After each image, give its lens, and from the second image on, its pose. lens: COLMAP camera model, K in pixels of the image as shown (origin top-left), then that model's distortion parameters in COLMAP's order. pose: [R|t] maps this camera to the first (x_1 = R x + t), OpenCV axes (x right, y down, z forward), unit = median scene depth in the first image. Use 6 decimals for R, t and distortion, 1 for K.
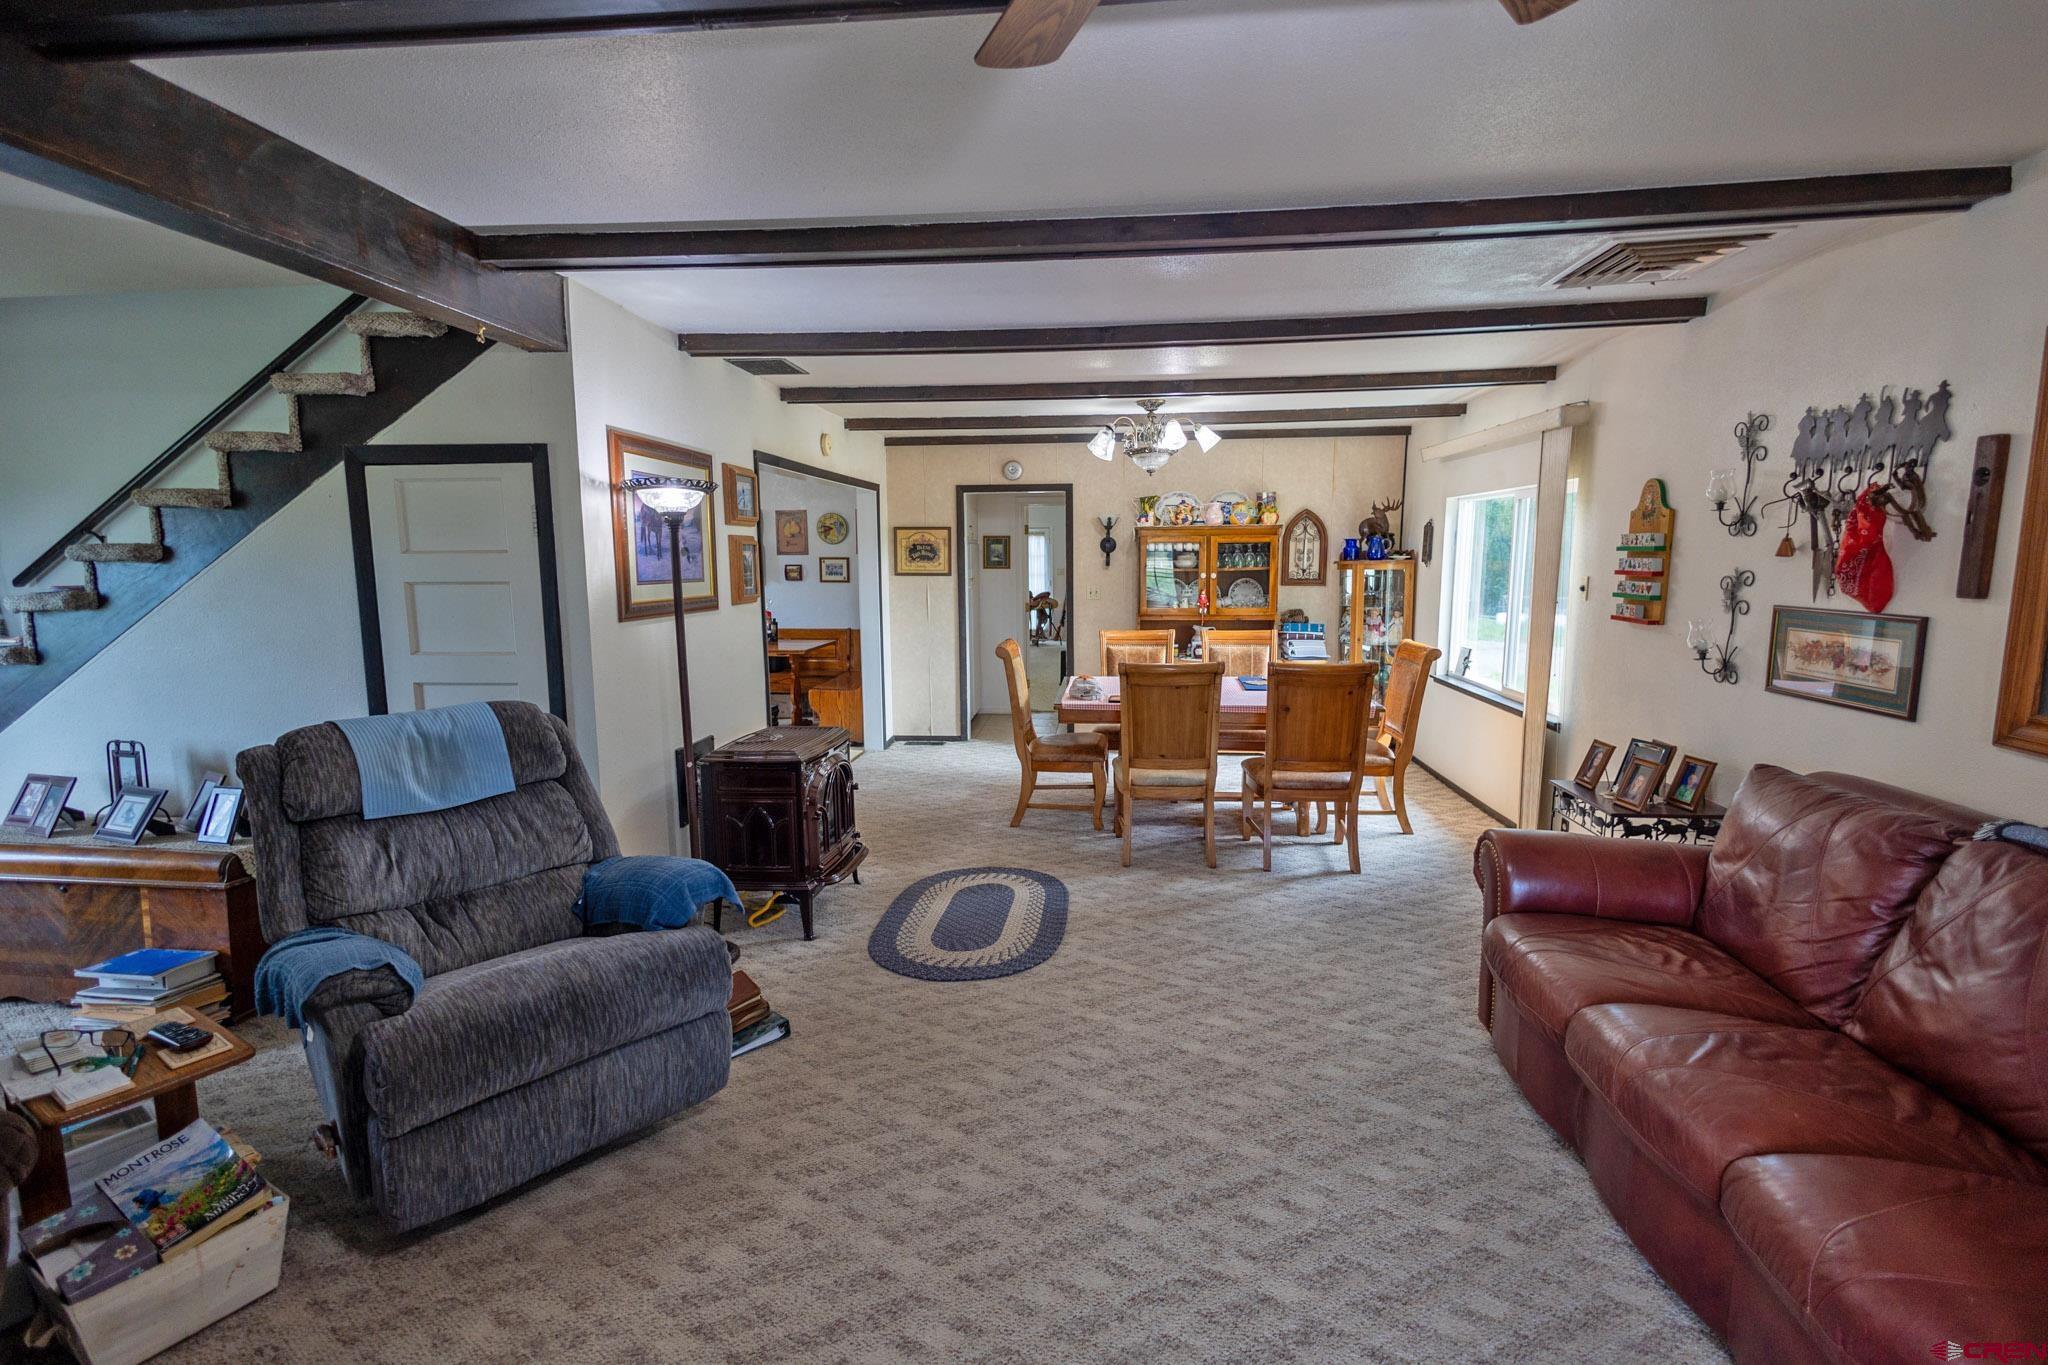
lens RADIAL K [[930.4, 0, 1024.0], [0, 930.4, 682.5], [0, 0, 1]] dist [-0.000025, -0.000631]
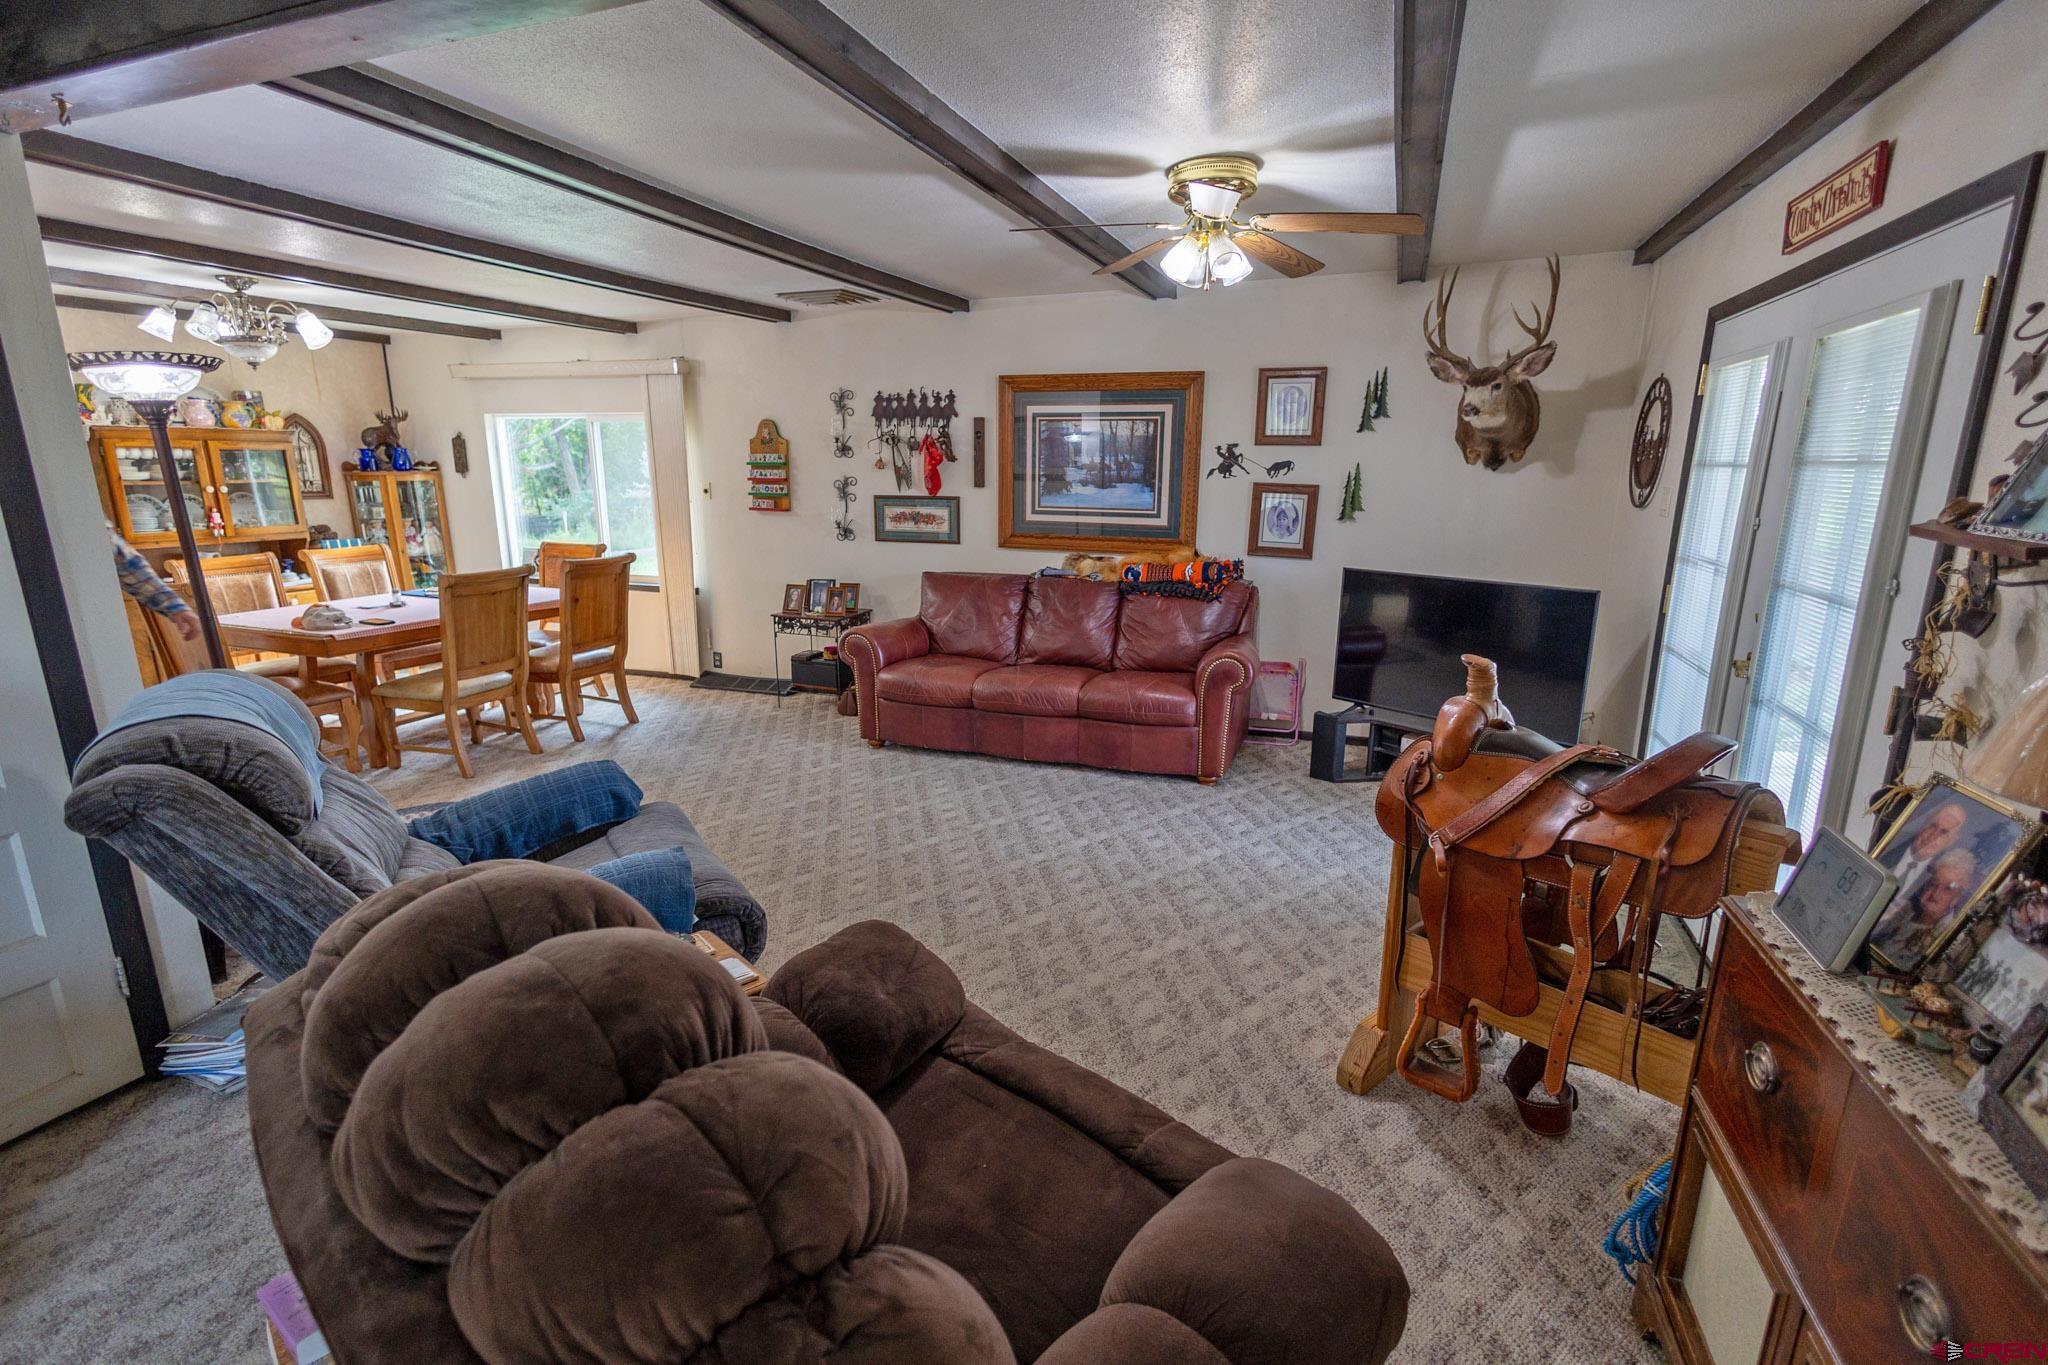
lens RADIAL K [[914.8, 0, 1024.0], [0, 914.8, 682.5], [0, 0, 1]] dist [0.002126, 0.000336]
pose [[0.272756, -0.214751, 0.937809, -0.887137], [0.125326, 0.974395, 0.186678, -0.019427], [-0.953886, 0.066614, 0.292686, 0.175052]]
